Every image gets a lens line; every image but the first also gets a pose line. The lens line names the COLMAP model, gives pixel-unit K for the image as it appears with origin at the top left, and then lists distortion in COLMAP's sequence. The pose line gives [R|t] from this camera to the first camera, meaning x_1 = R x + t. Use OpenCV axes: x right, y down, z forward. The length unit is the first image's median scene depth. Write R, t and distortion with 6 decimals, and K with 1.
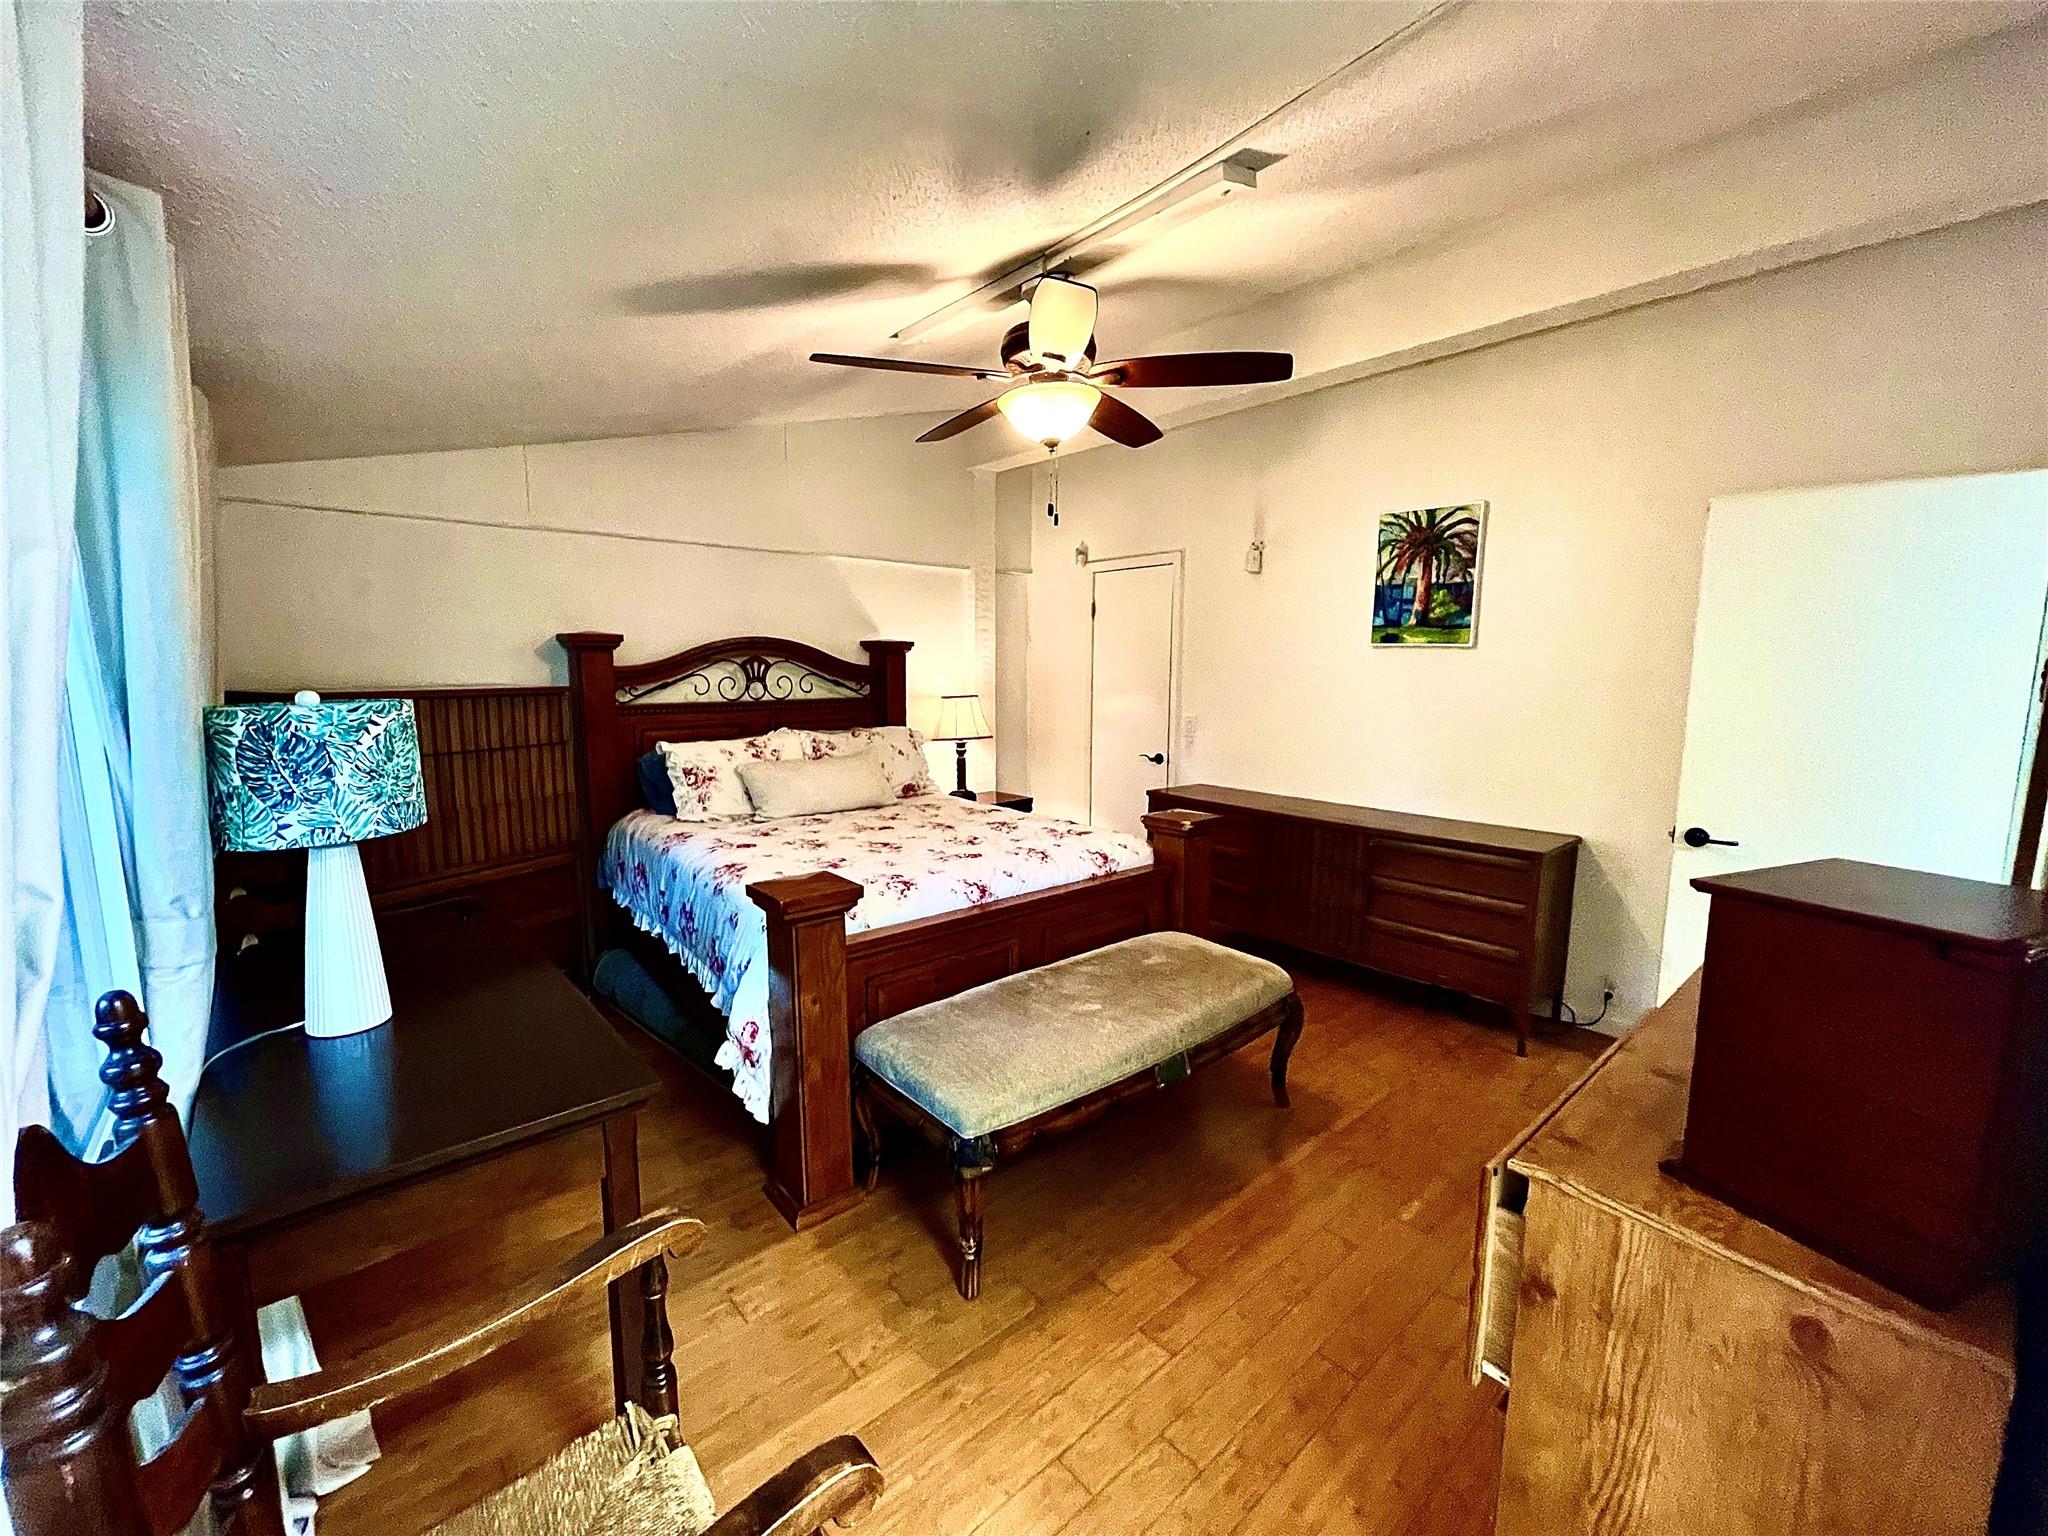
lens RADIAL K [[824.4, 0, 1024.0], [0, 824.4, 768.0], [0, 0, 1]] dist [0.000193, -0.000143]
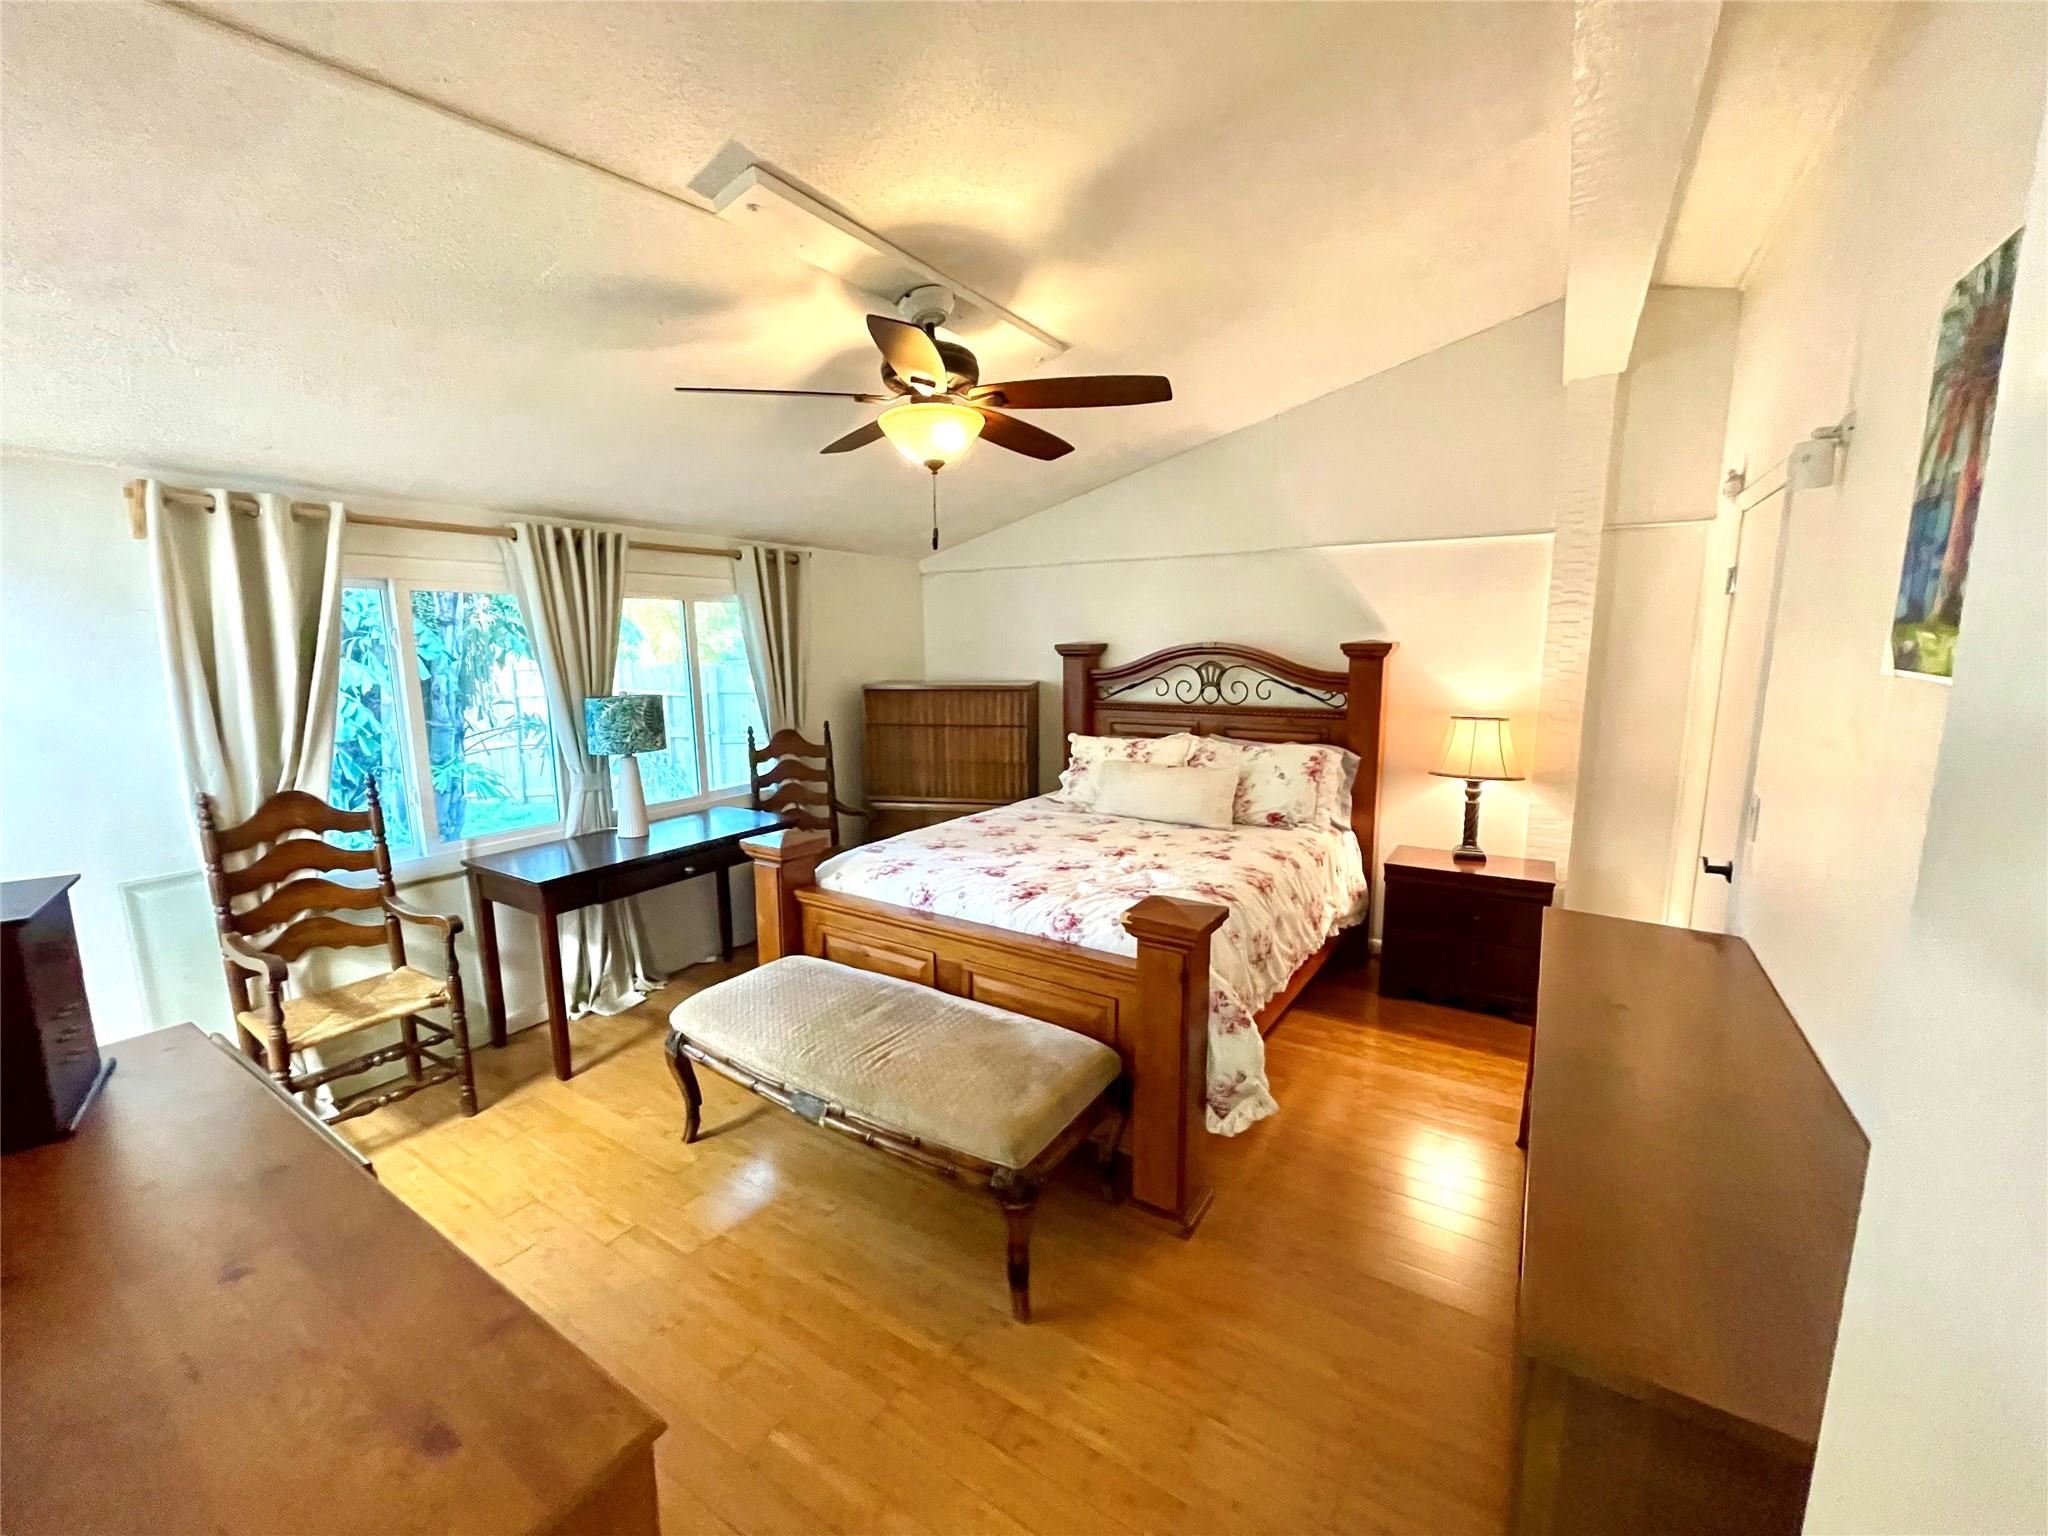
lens RADIAL K [[824.4, 0, 1024.0], [0, 824.4, 768.0], [0, 0, 1]] dist [0.000193, -0.000143]
pose [[0.278032, 0.144201, -0.949686, 0.612034], [-0.114283, 0.986611, 0.116350, -0.099106], [0.953749, 0.076184, 0.290789, 0.499974]]
